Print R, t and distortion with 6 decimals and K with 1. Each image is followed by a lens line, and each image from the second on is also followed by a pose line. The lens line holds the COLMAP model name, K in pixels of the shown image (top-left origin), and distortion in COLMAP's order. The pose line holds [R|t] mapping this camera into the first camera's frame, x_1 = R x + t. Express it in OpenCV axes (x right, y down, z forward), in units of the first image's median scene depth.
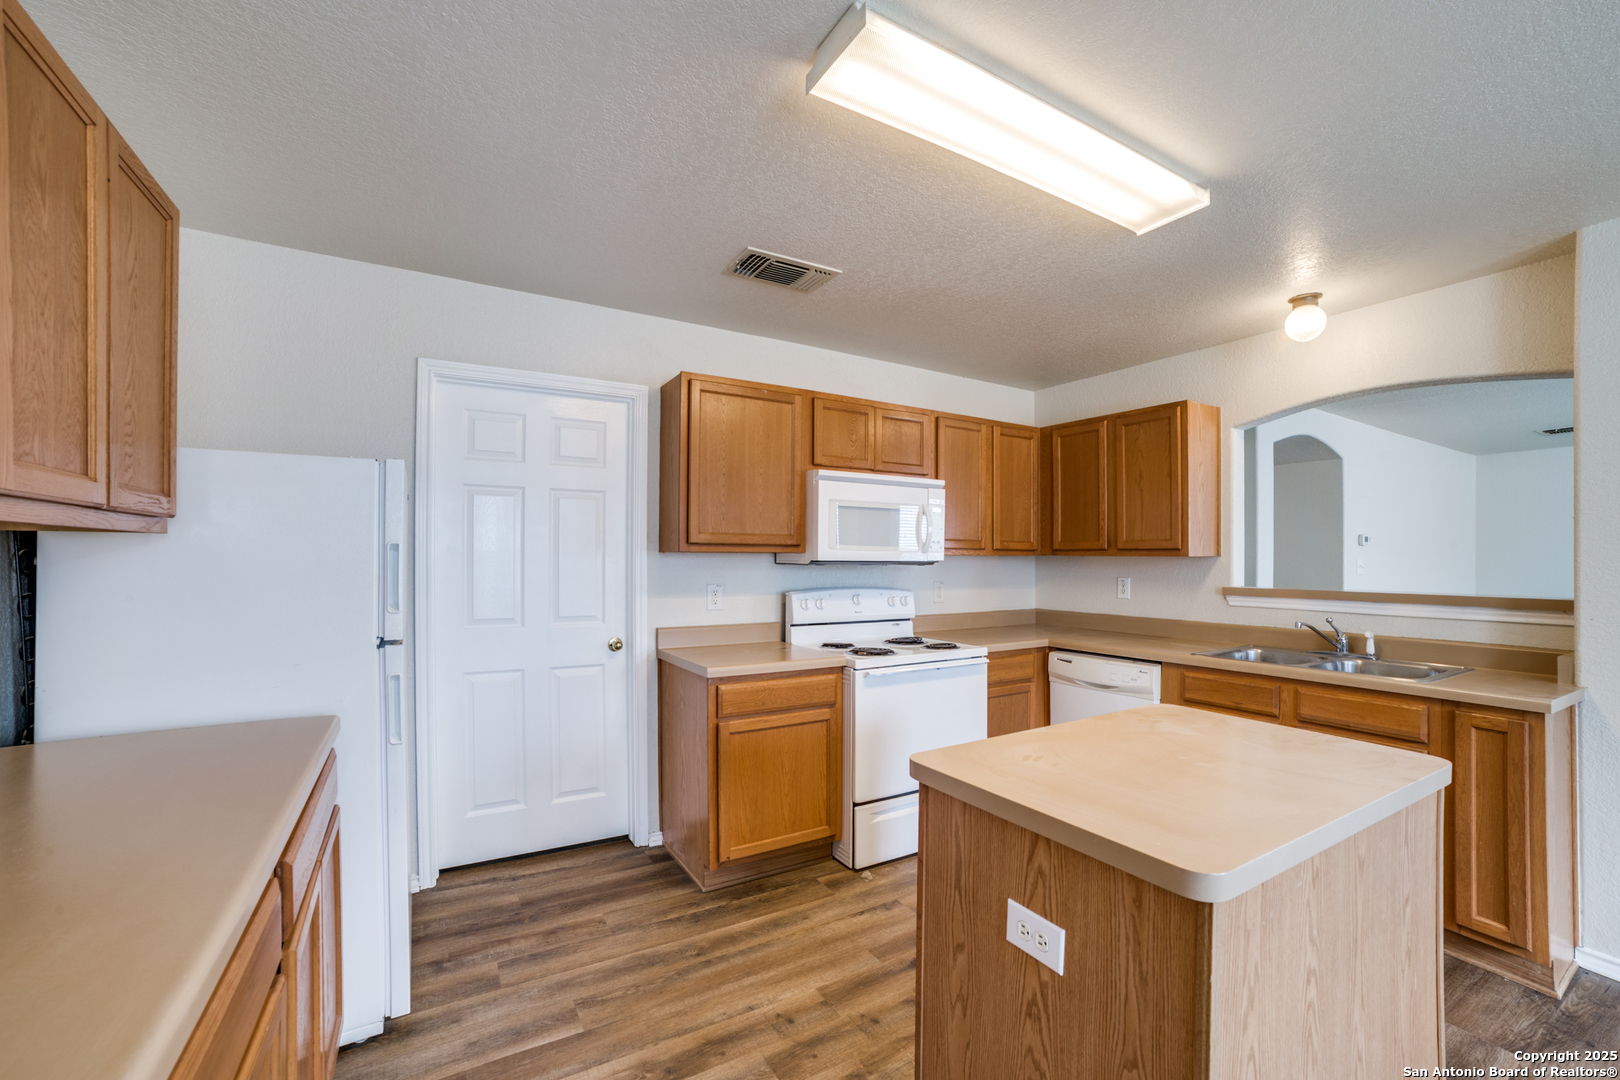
lens RADIAL K [[703.2, 0, 842.1], [0, 703.2, 545.5], [0, 0, 1]] dist [-0.019815, 0.000476]
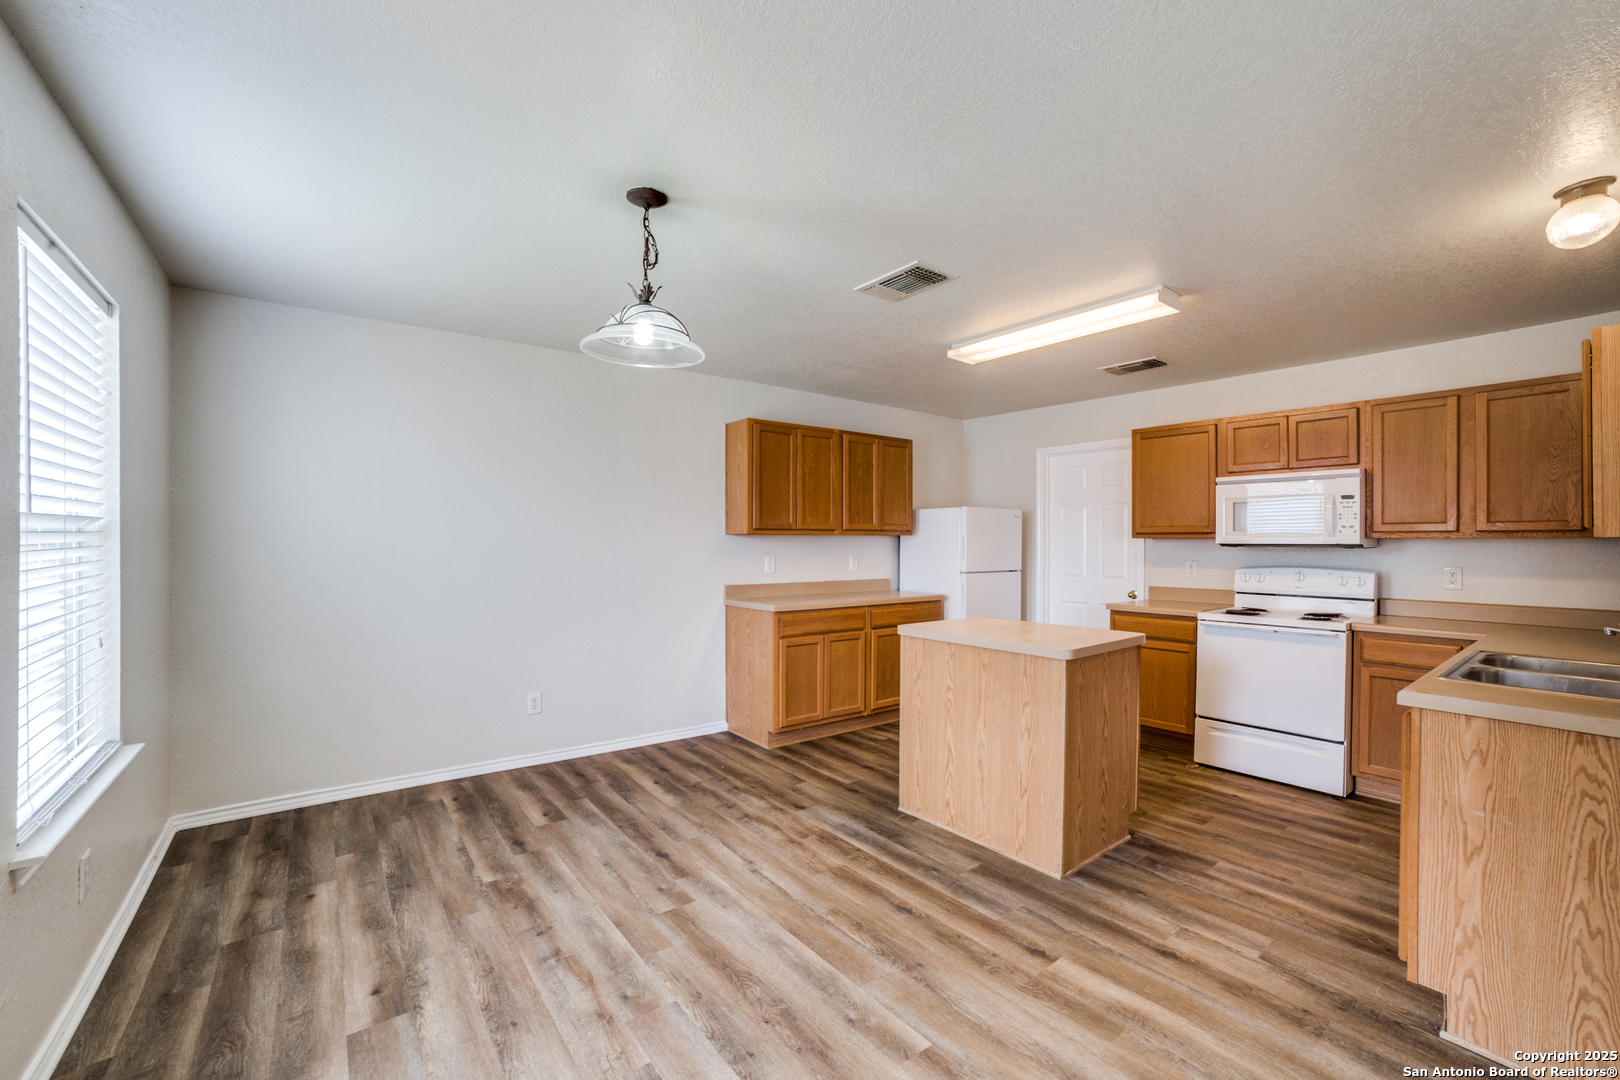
lens RADIAL K [[703.2, 0, 842.1], [0, 703.2, 545.5], [0, 0, 1]] dist [-0.019815, 0.000476]
pose [[0.107535, 0.001735, -0.994200, 1.291809], [0.015687, 0.999871, 0.003441, 0.008634], [0.994078, -0.015966, 0.107494, 0.134342]]
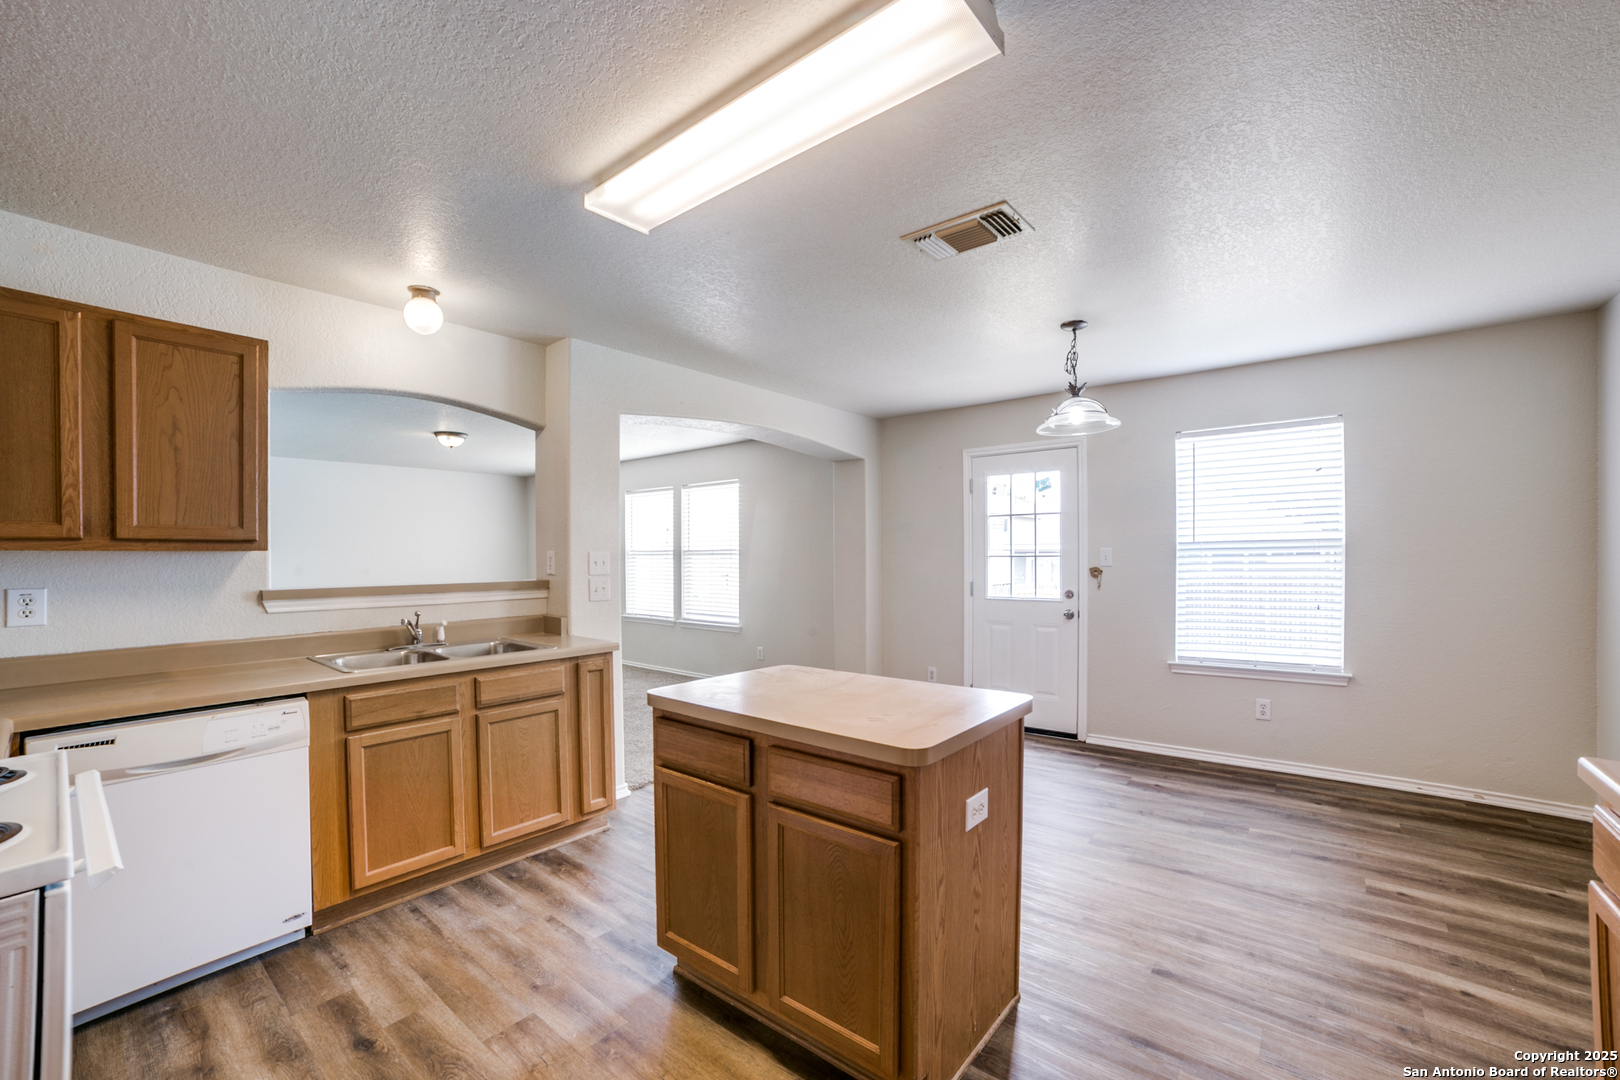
lens RADIAL K [[635.6, 0, 836.6], [0, 635.6, 561.8], [0, 0, 1]] dist [-0.035101, 0.000054]
pose [[-0.329983, -0.014997, 0.943868, -0.365798], [-0.014834, 0.999833, 0.010700, 0.012471], [-0.943870, -0.010471, -0.330151, 0.725200]]
